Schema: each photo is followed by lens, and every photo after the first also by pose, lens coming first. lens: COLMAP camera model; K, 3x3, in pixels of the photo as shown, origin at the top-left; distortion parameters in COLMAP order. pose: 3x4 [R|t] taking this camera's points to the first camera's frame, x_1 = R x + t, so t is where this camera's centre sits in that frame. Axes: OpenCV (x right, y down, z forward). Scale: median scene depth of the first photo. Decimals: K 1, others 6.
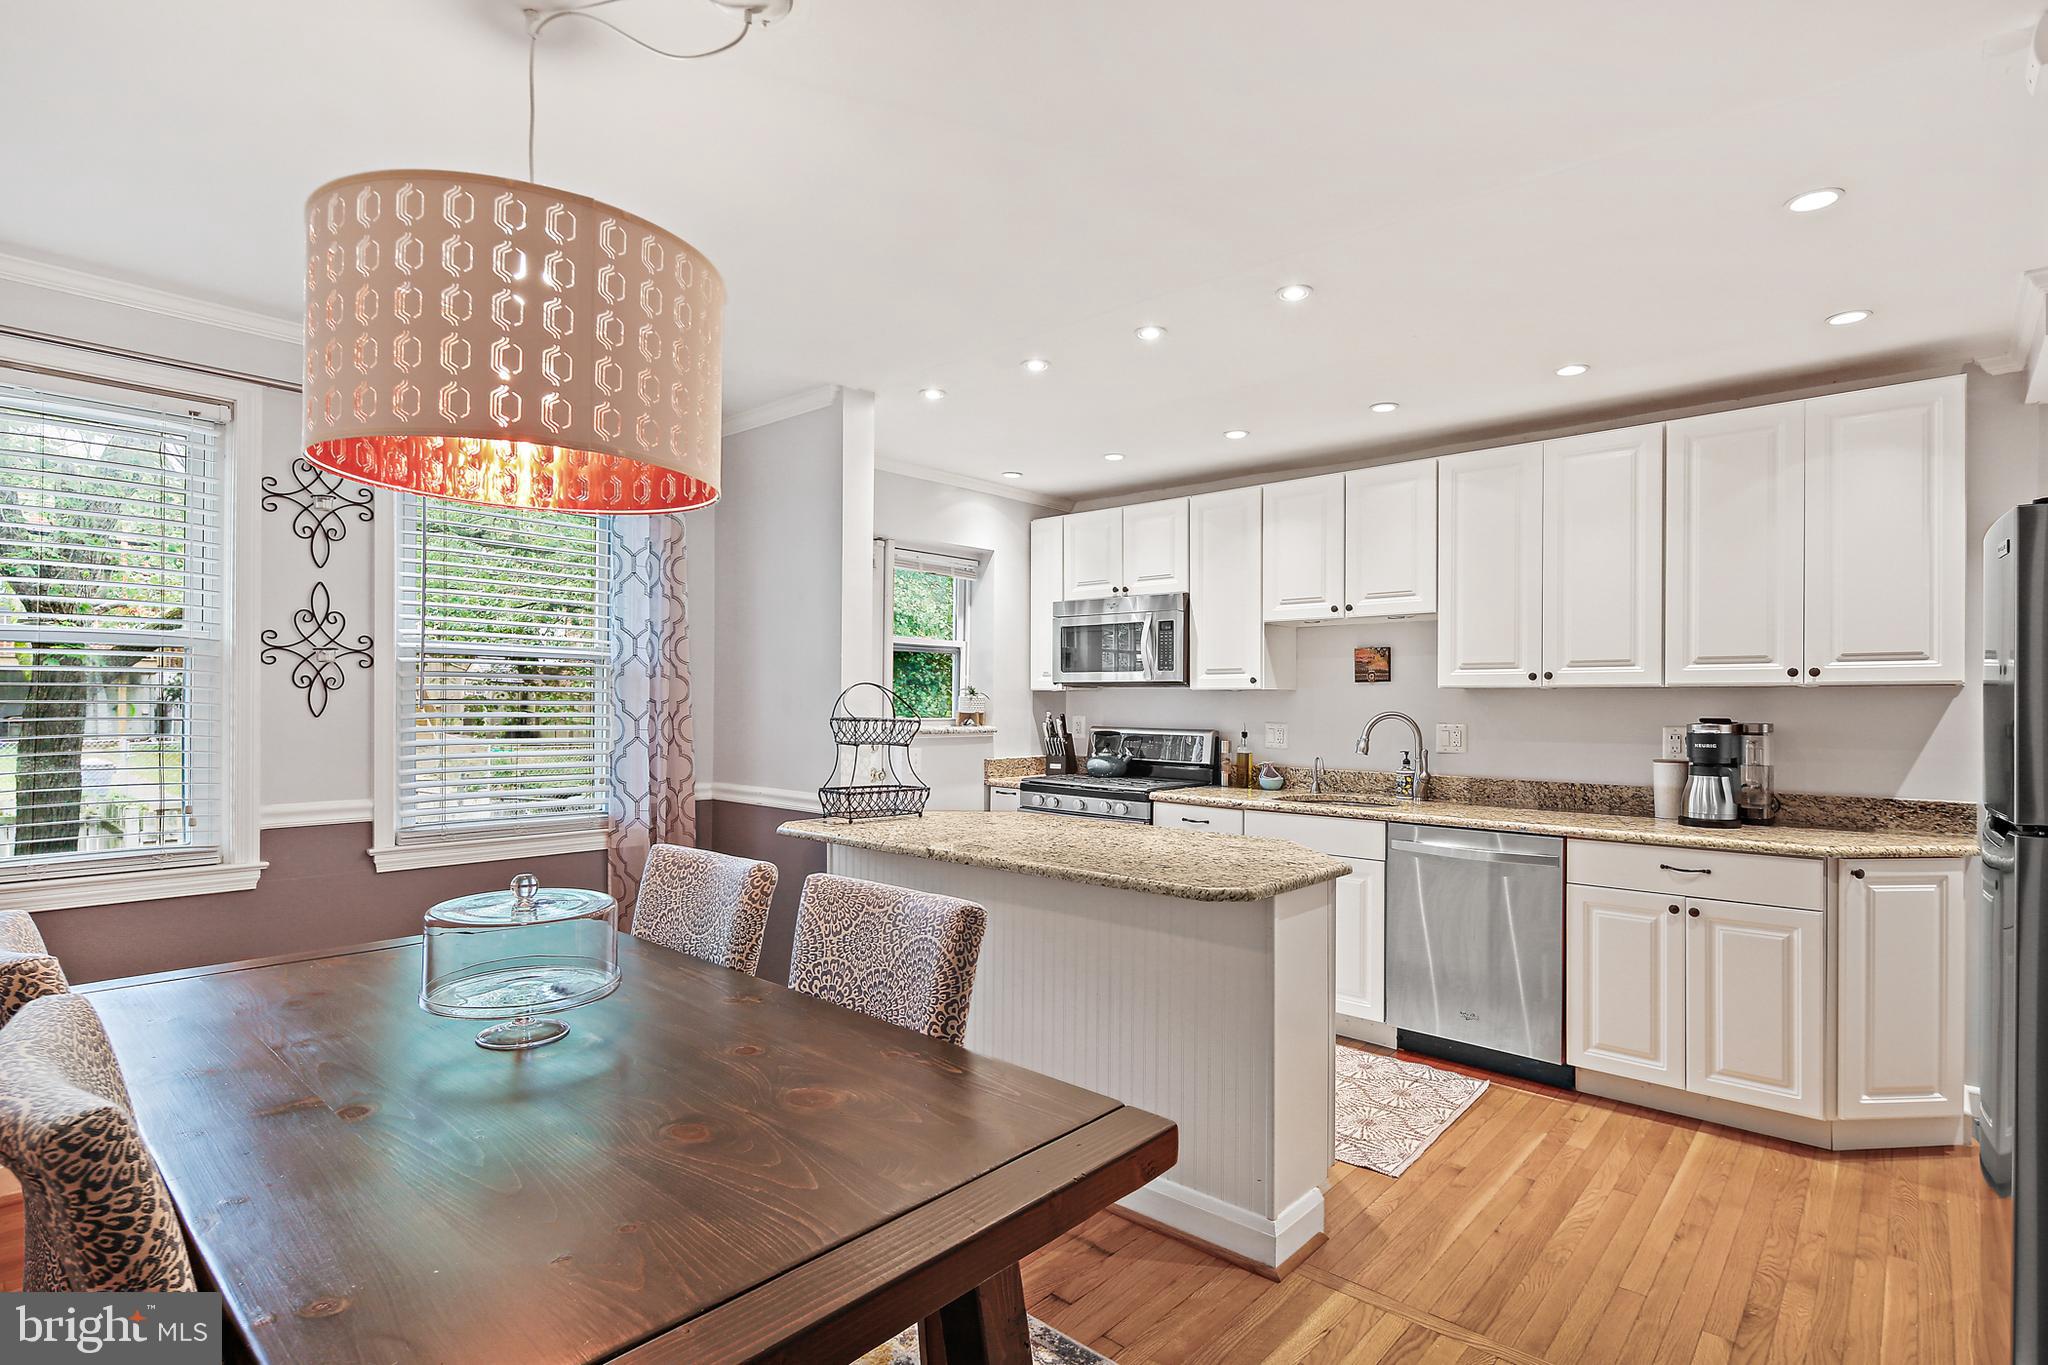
lens RADIAL K [[1002.5, 0, 1025.7], [0, 1002.5, 703.0], [0, 0, 1]] dist [-0.001683, -0.000874]
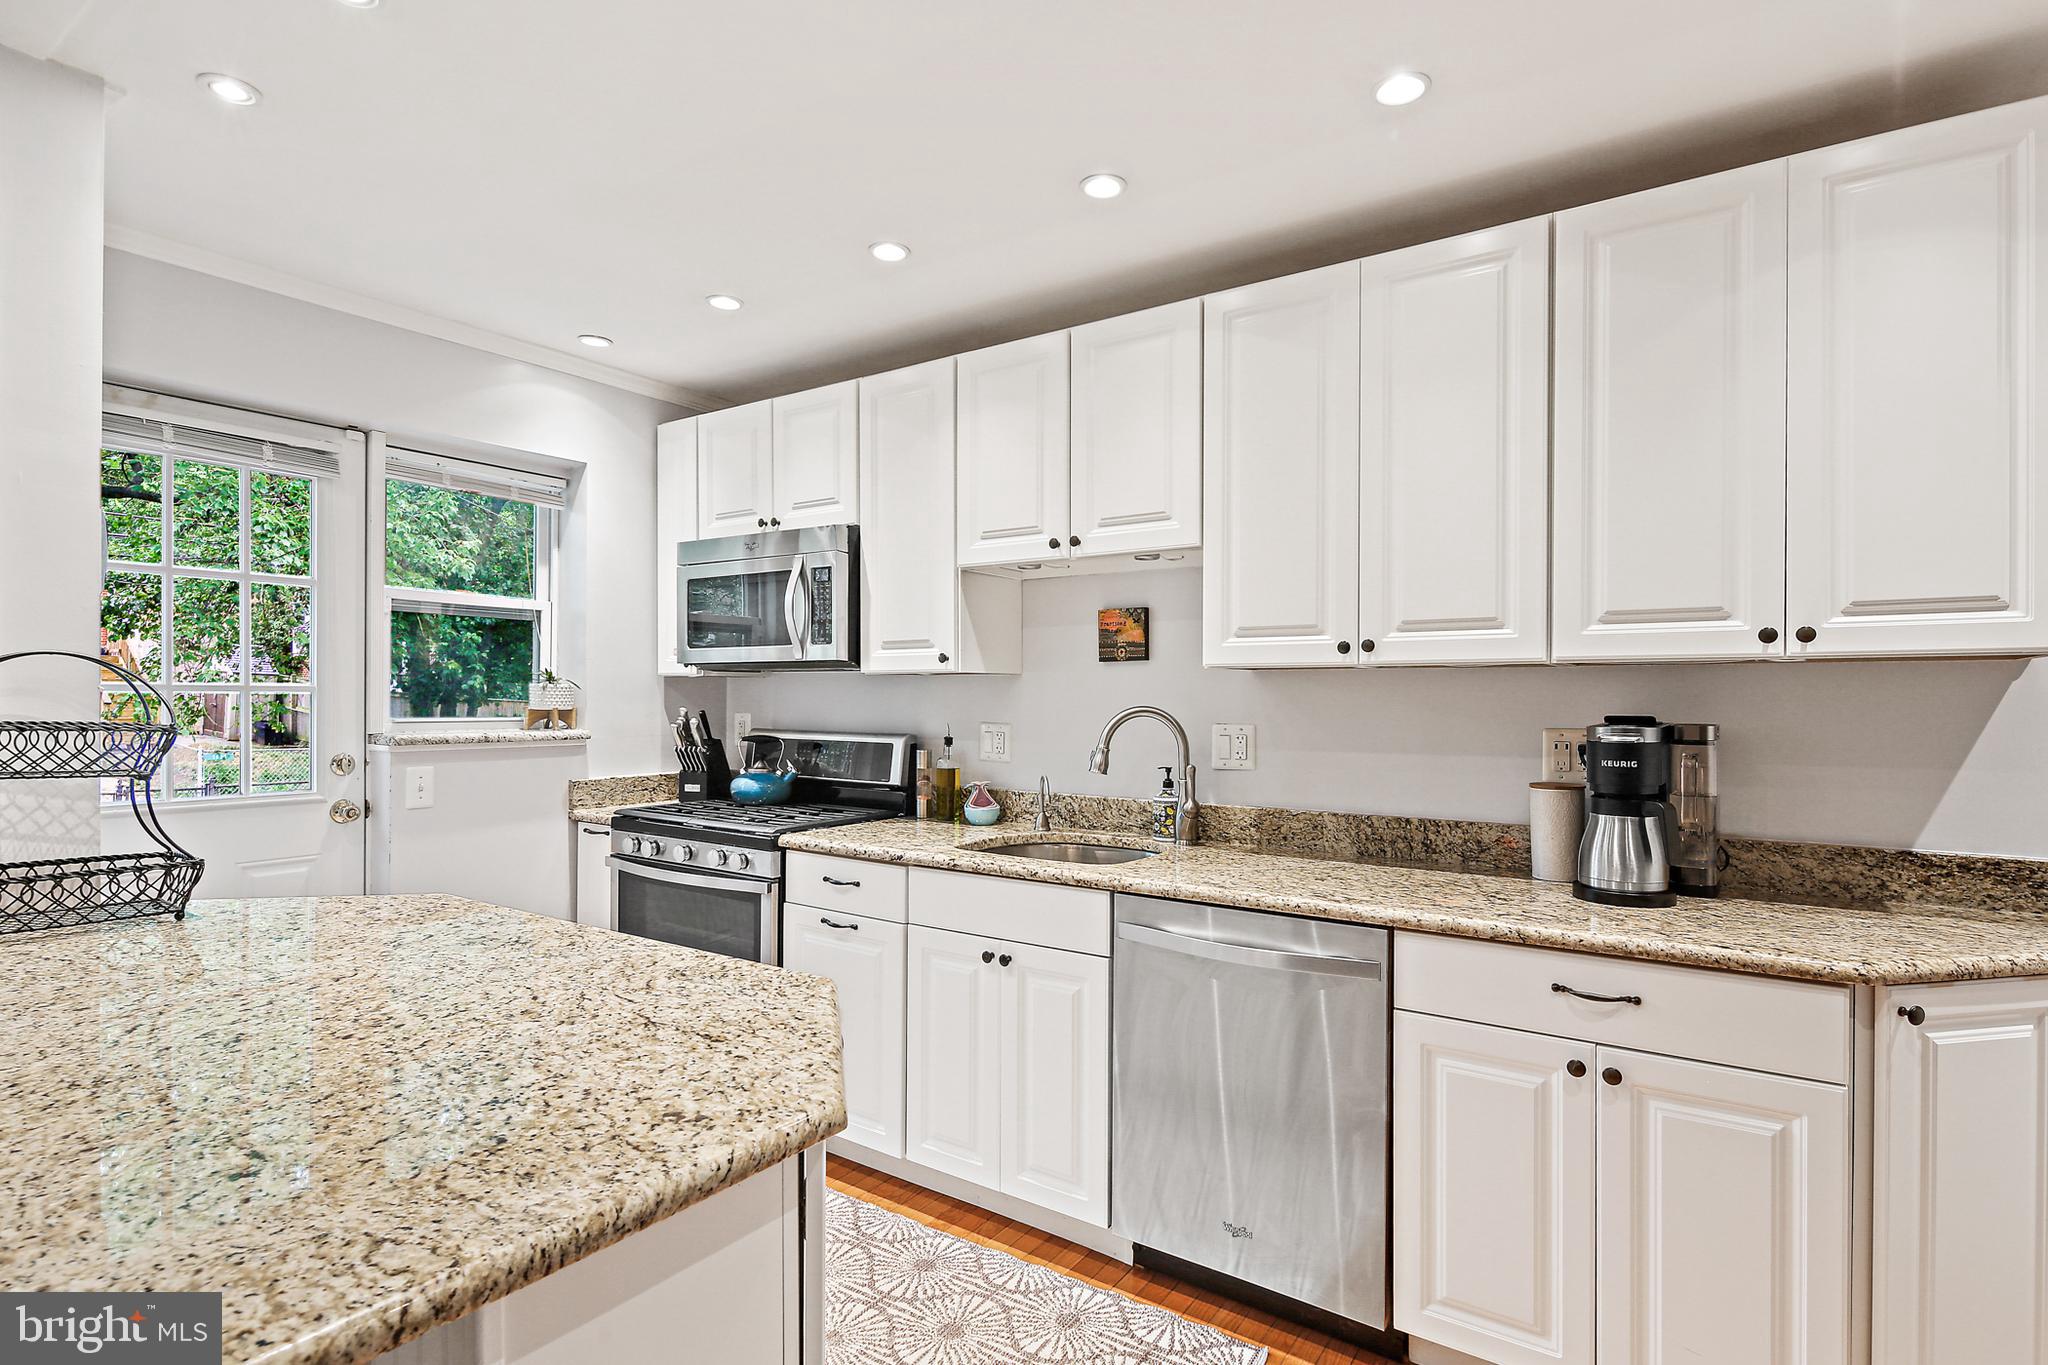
lens RADIAL K [[1010.3, 0, 1035.4], [0, 1010.3, 701.8], [0, 0, 1]] dist [-0.000700, -0.000077]
pose [[0.991056, -0.002825, 0.133414, 0.224811], [0.002116, 0.999983, 0.005455, 0.002411], [-0.133427, -0.005124, 0.991045, 0.393937]]
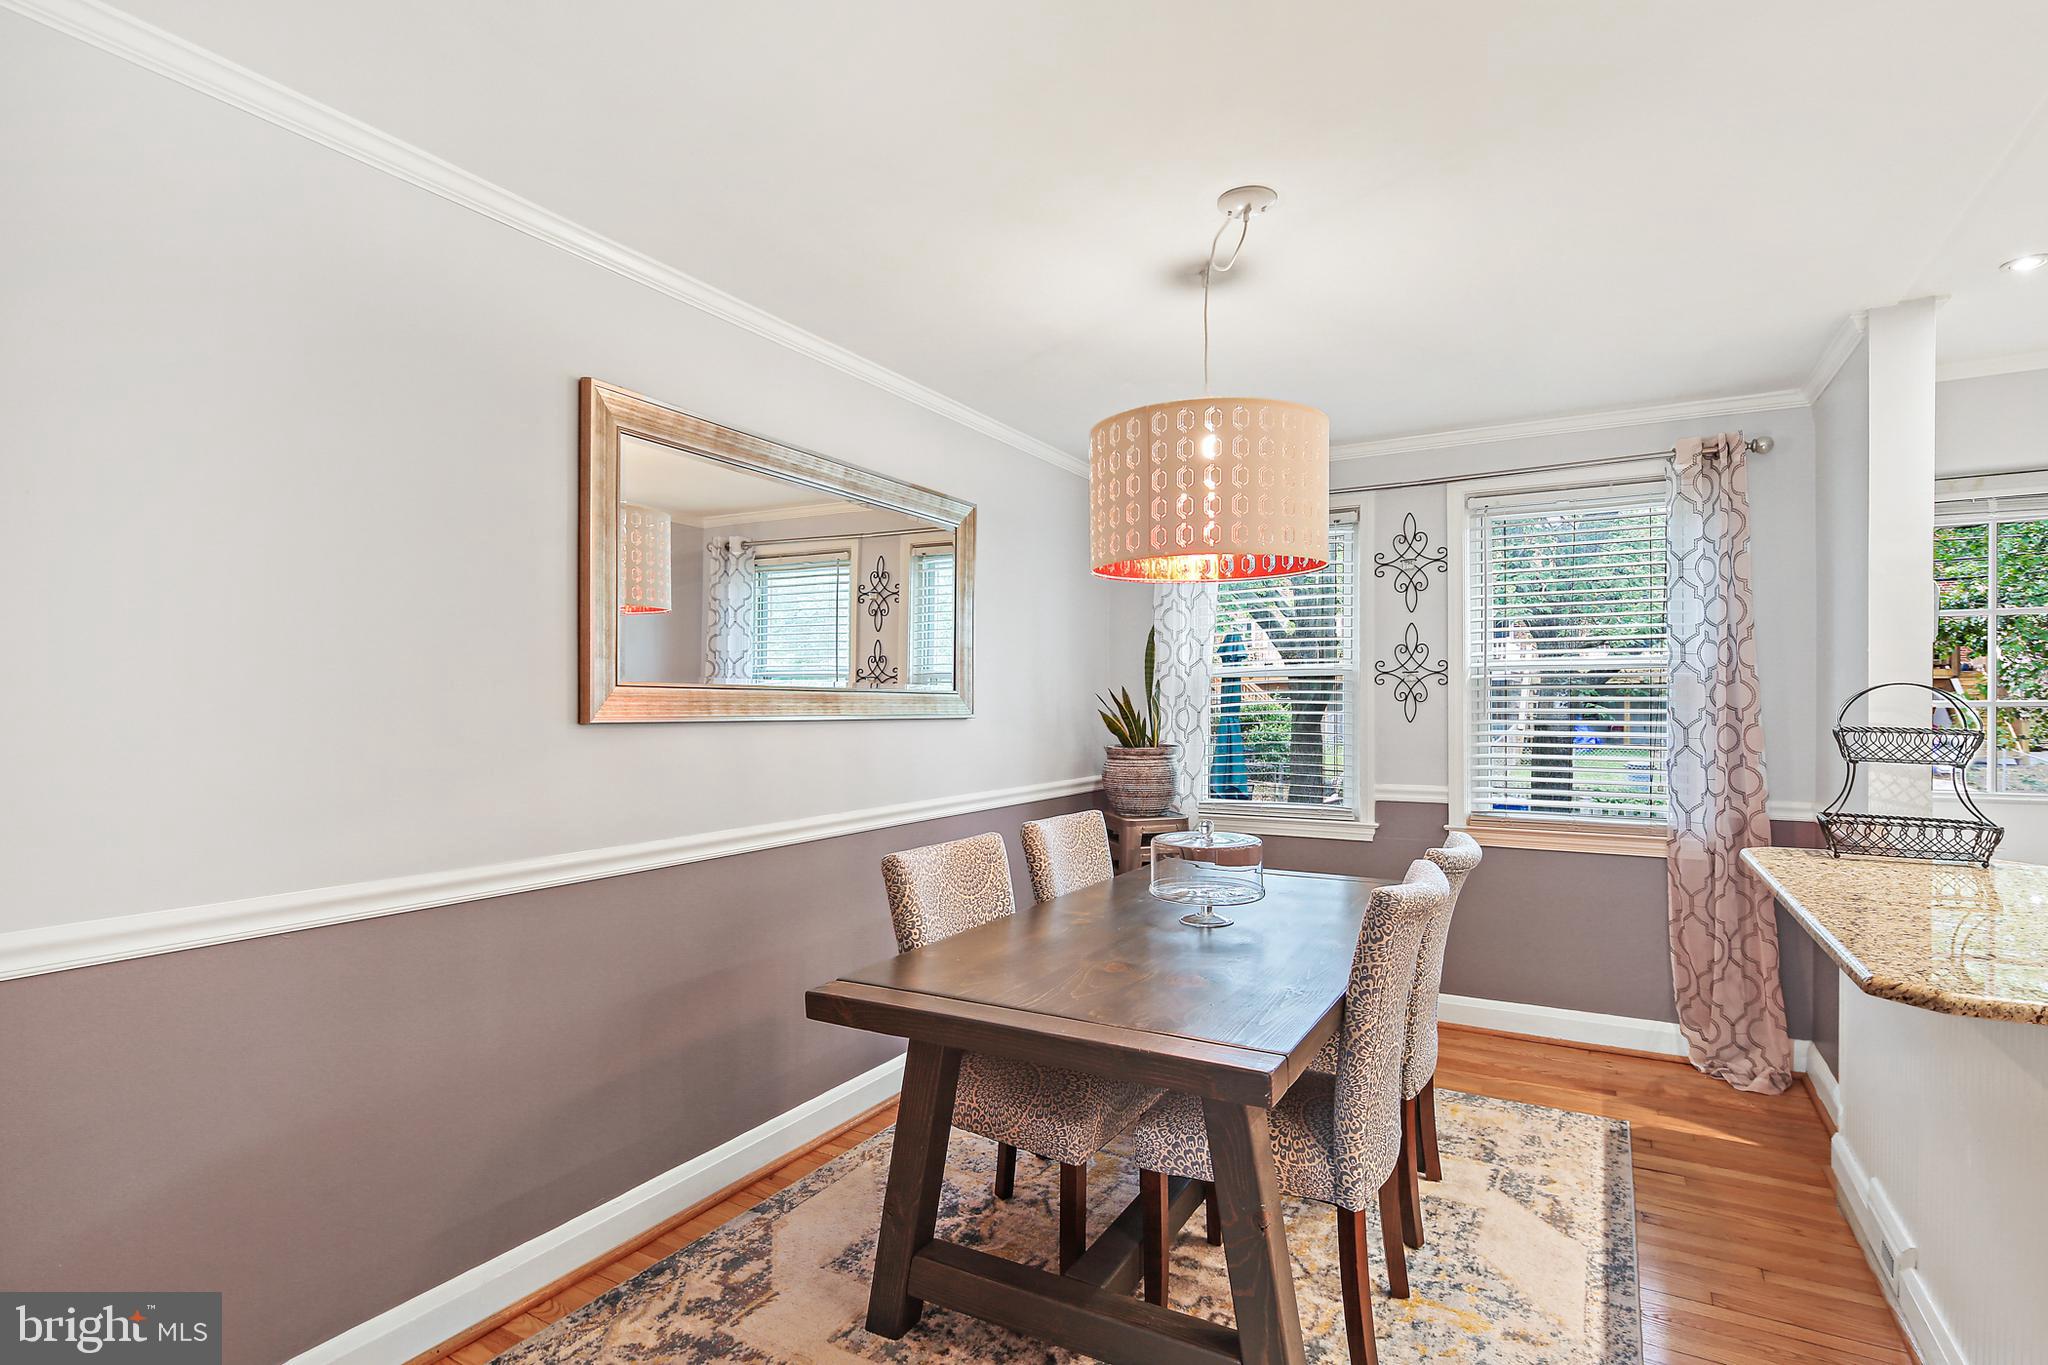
lens RADIAL K [[1010.3, 0, 1035.4], [0, 1010.3, 701.8], [0, 0, 1]] dist [-0.000700, -0.000077]
pose [[0.209460, -0.015344, -0.977697, 0.409051], [0.003093, 0.999882, -0.015030, 0.004019], [0.977812, 0.000124, 0.209483, 0.165884]]
